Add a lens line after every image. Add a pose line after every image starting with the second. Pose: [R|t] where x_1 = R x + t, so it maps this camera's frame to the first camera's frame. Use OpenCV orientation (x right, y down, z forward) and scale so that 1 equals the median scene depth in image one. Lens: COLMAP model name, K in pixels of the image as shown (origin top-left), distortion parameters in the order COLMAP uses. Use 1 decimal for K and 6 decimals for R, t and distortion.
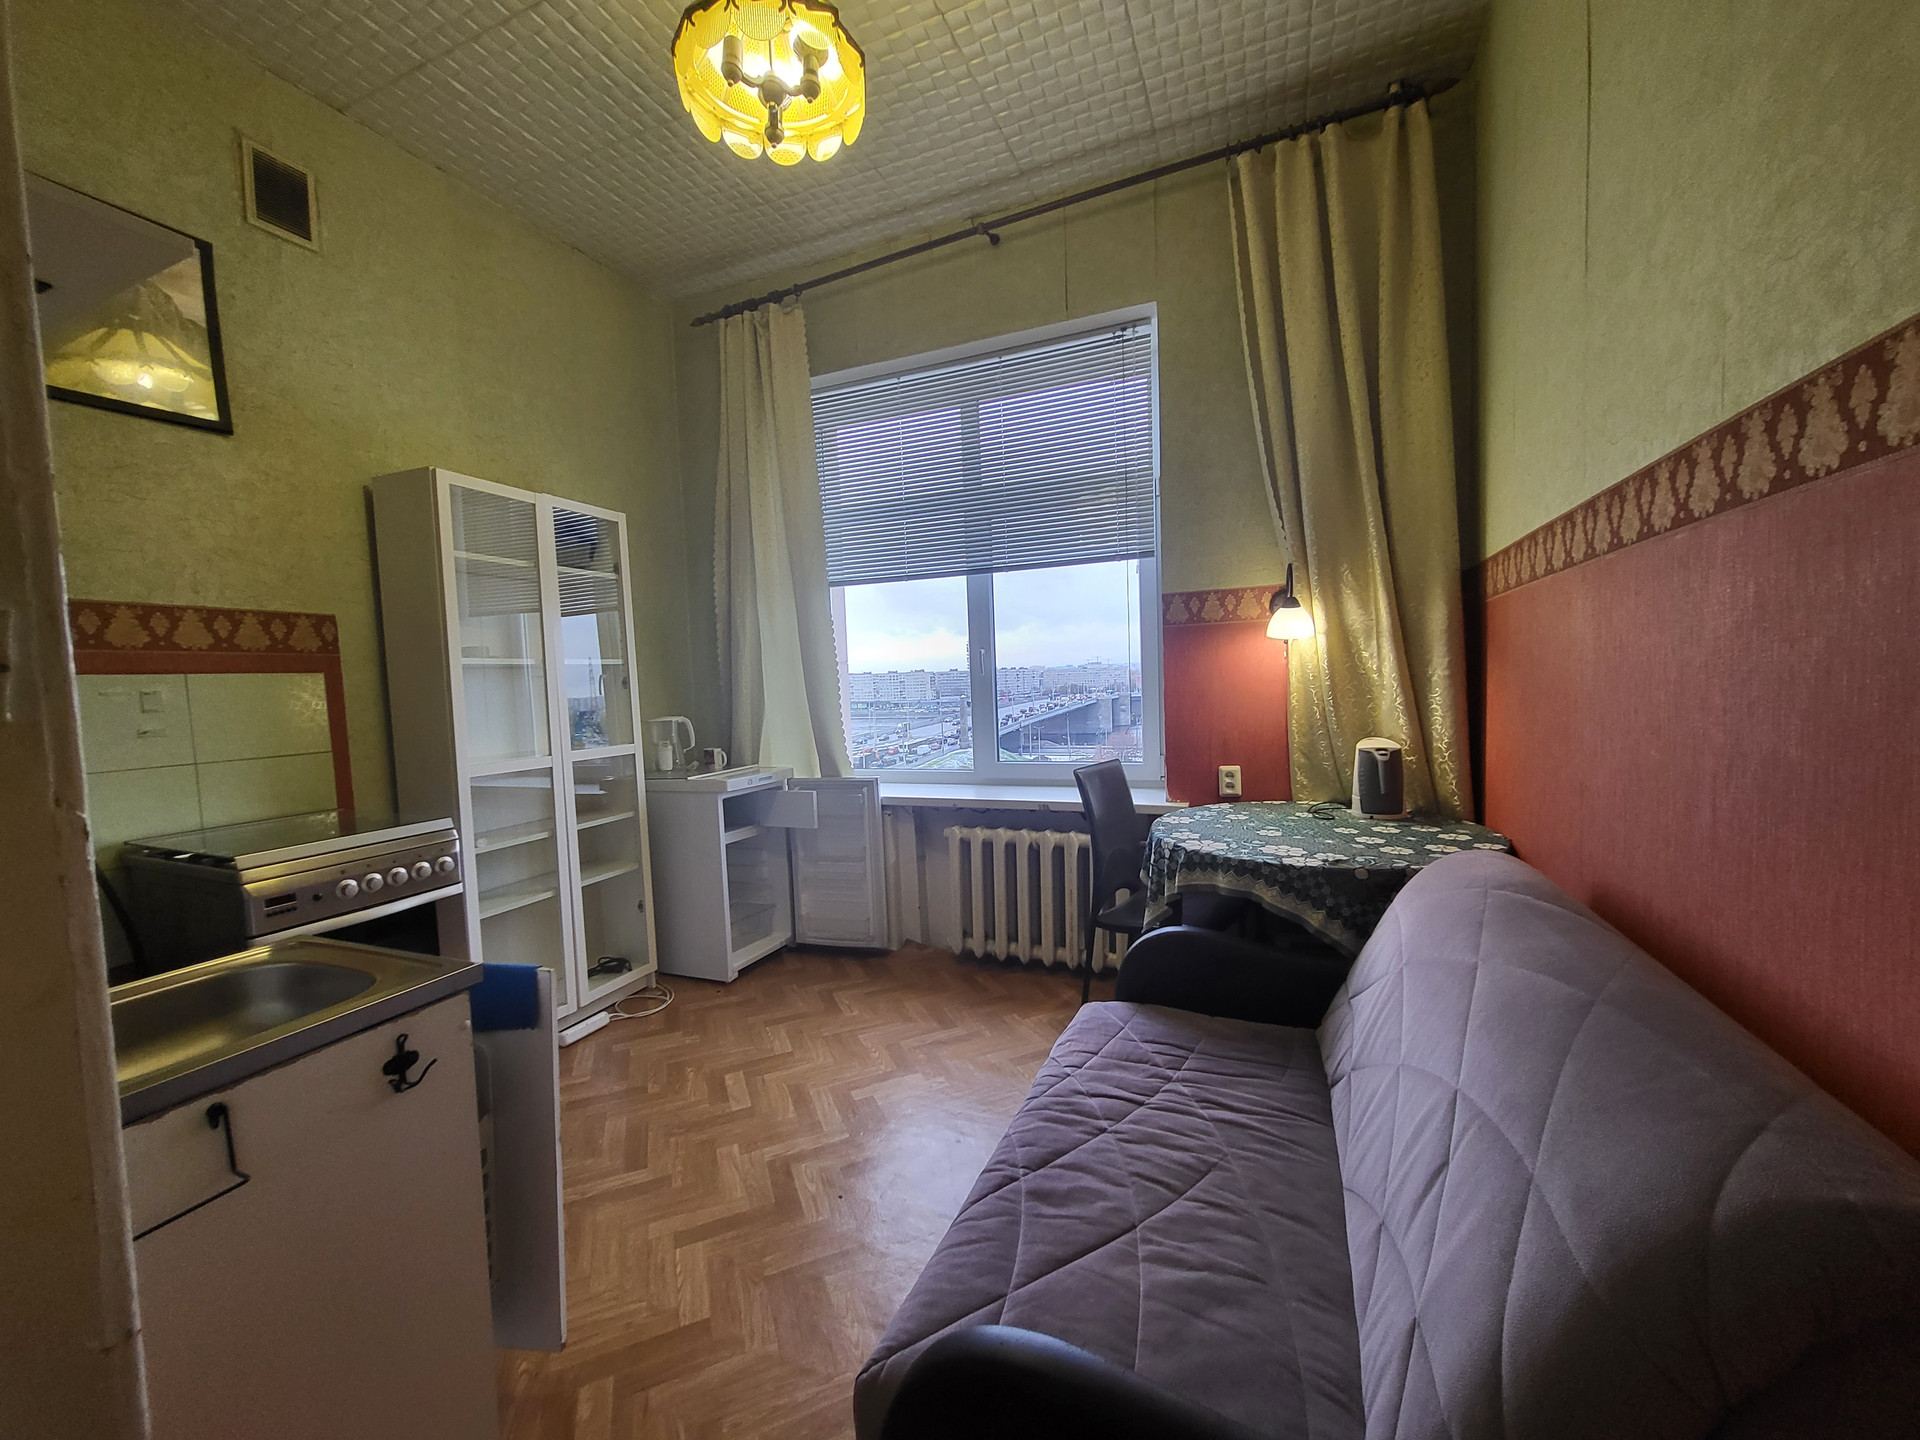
lens RADIAL K [[752.3, 0, 966.4], [0, 752.3, 727.7], [0, 0, 1]] dist [0.000478, -0.000388]
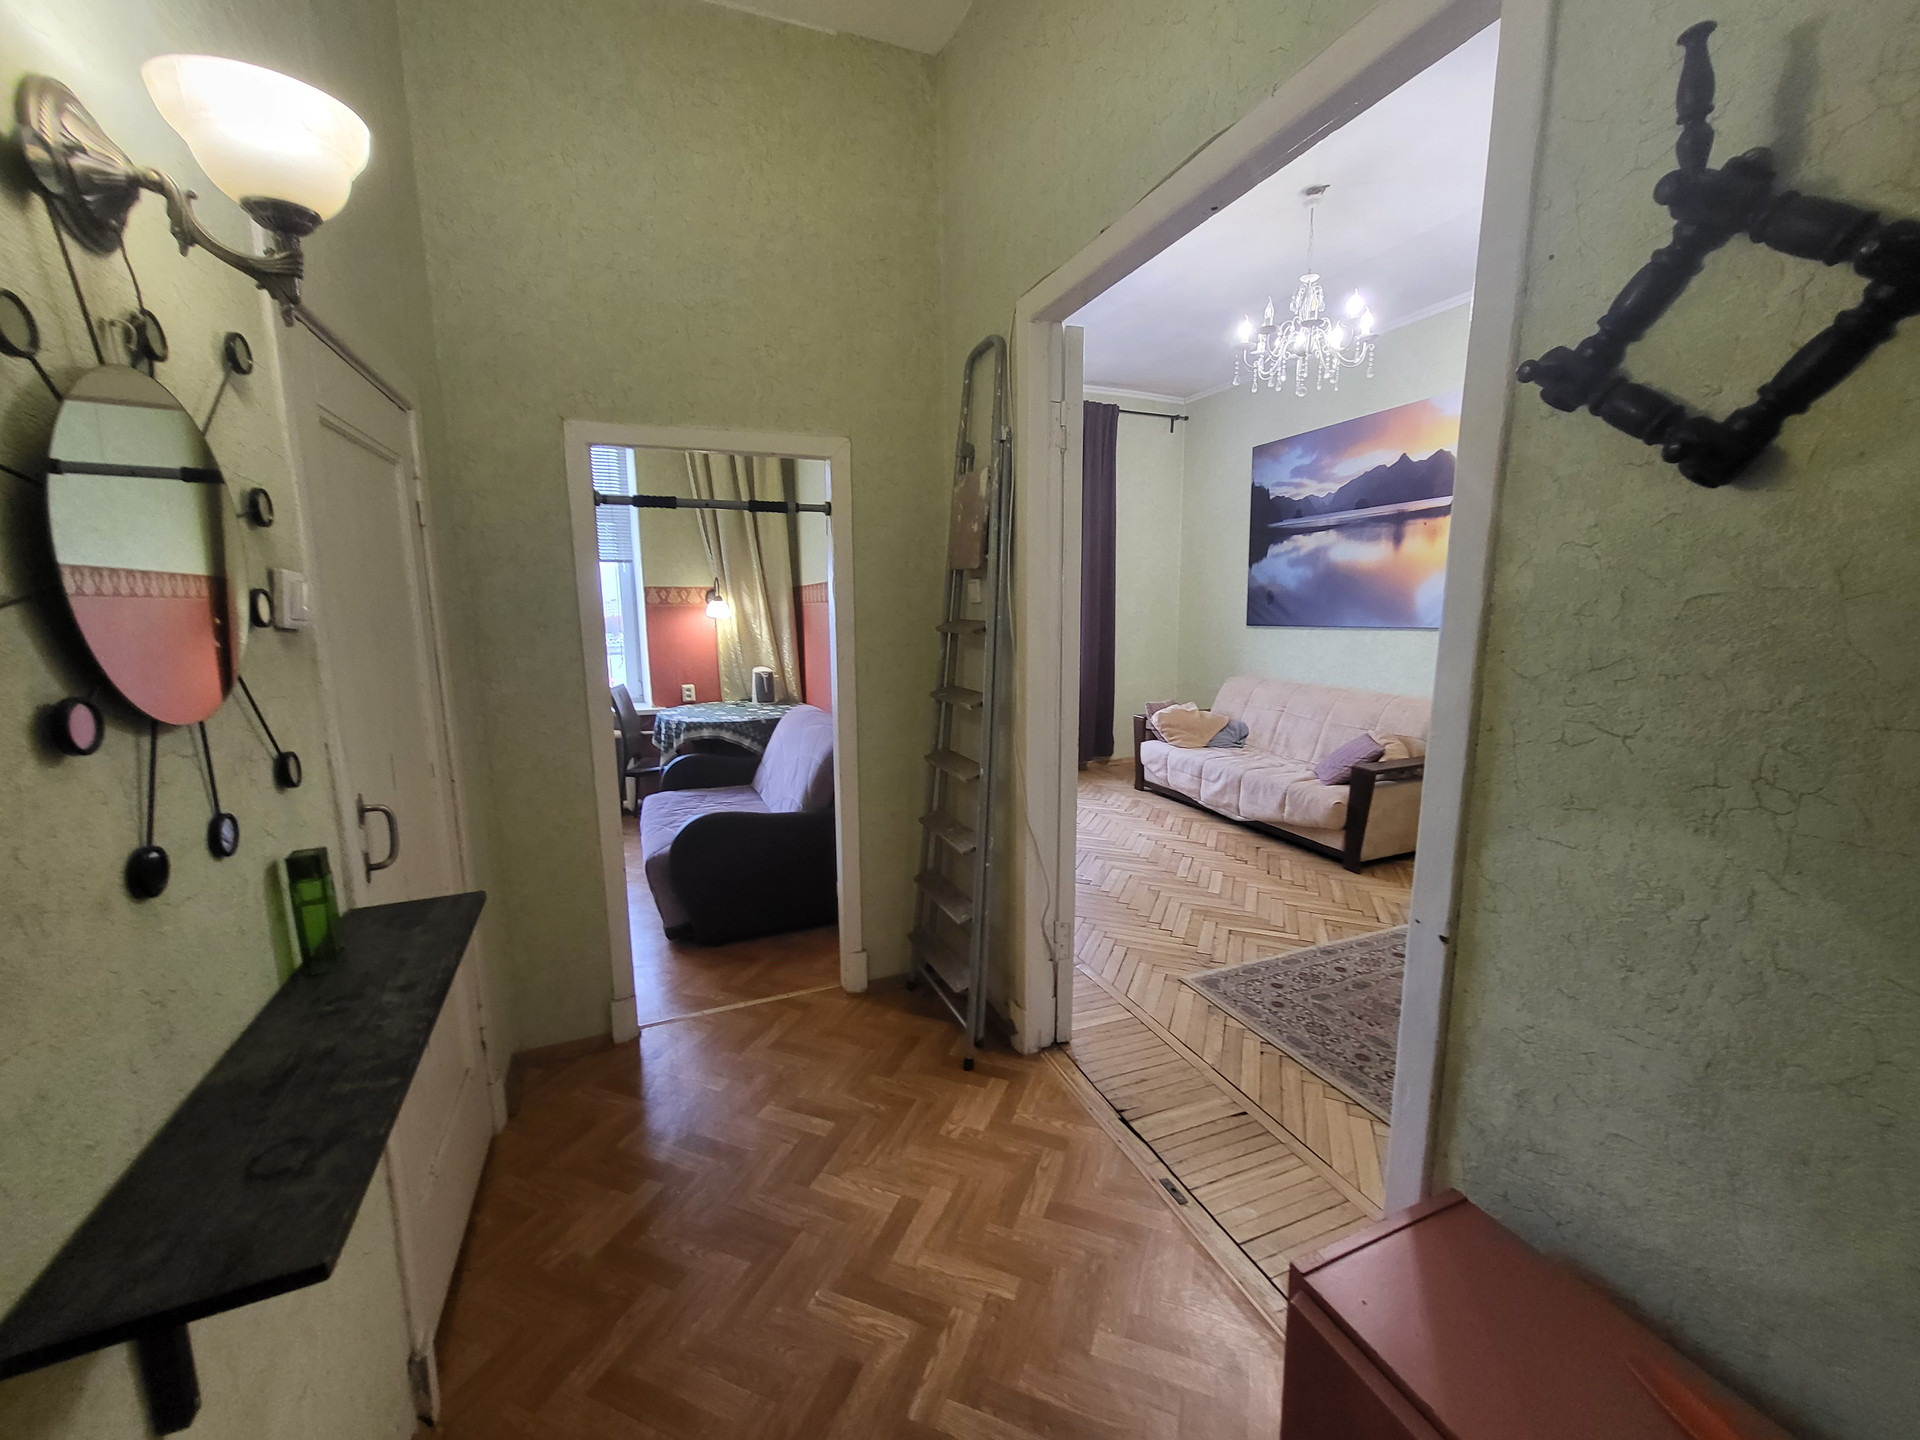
lens RADIAL K [[752.3, 0, 958.5], [0, 752.3, 724.4], [0, 0, 1]] dist [0.000478, -0.000388]
pose [[0.704518, -0.079826, 0.705182, -0.552378], [0.027261, 0.995965, 0.085507, 0.009219], [-0.709162, -0.041017, 0.703851, -0.859200]]
